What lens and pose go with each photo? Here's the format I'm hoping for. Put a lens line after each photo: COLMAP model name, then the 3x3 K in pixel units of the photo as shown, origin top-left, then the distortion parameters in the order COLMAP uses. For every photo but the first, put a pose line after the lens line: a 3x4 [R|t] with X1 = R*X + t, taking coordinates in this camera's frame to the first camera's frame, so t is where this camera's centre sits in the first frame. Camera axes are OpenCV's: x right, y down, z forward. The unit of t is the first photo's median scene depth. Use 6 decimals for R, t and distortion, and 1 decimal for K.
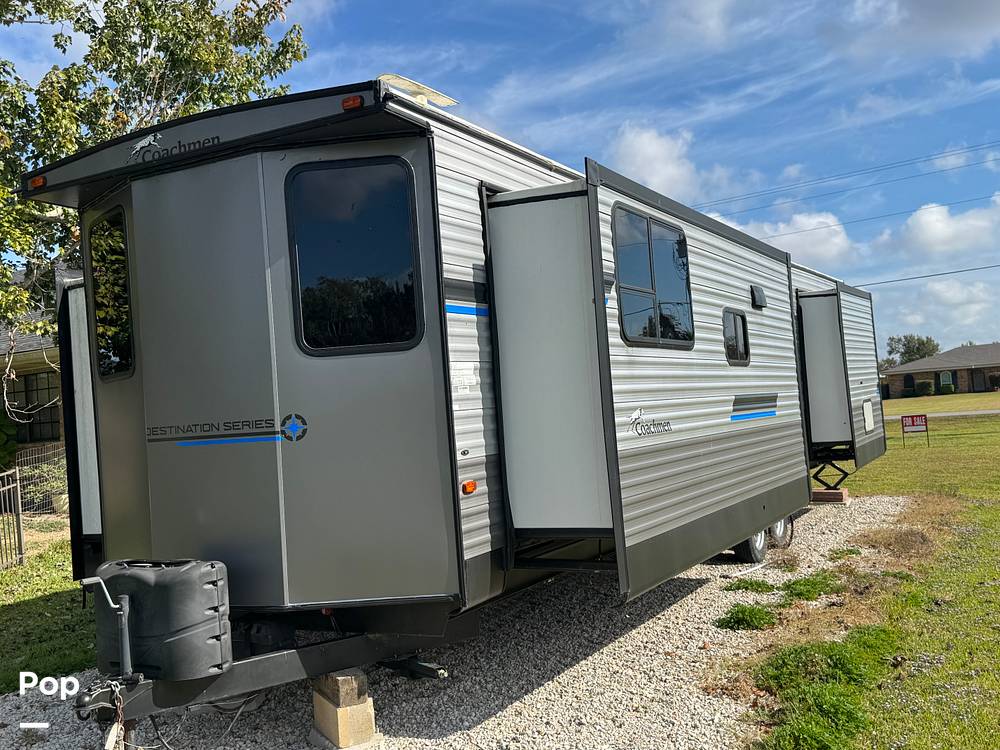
lens RADIAL K [[979.5, 0, 500.0], [0, 979.5, 375.0], [0, 0, 1]] dist [0.352574, -0.912900]
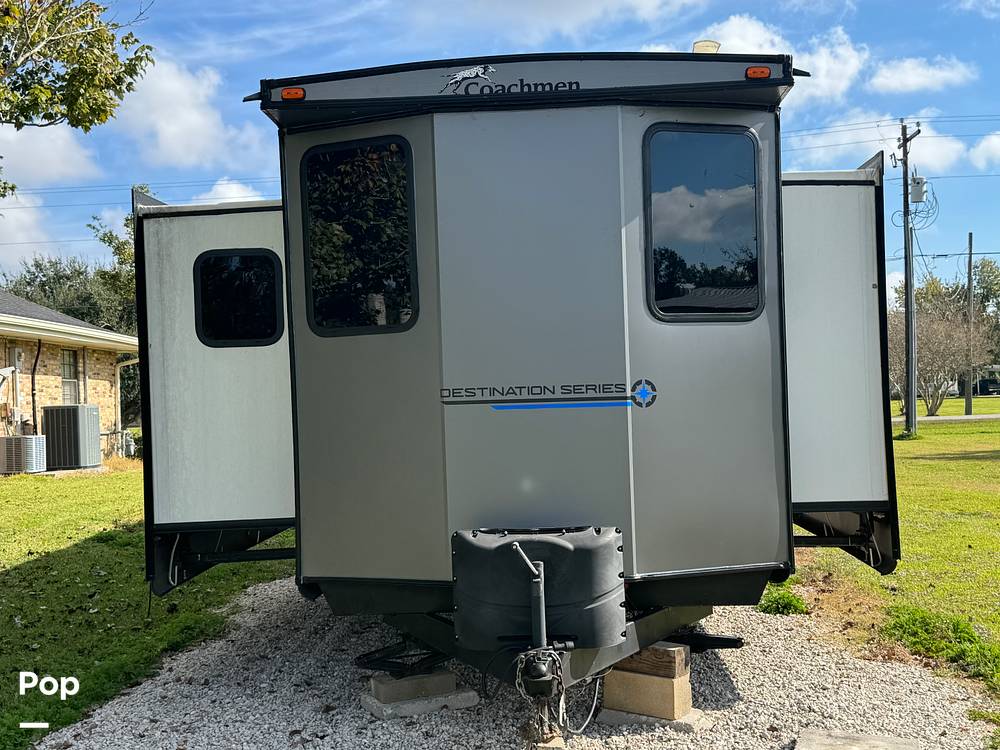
lens RADIAL K [[1229.0, 0, 500.0], [0, 1229.0, 375.0], [0, 0, 1]] dist [0.336945, -1.330914]
pose [[0.889702, 0.046628, 0.454154, -0.859339], [-0.044548, 0.998890, -0.015285, 0.058182], [-0.454363, -0.006632, 0.890792, -0.007454]]
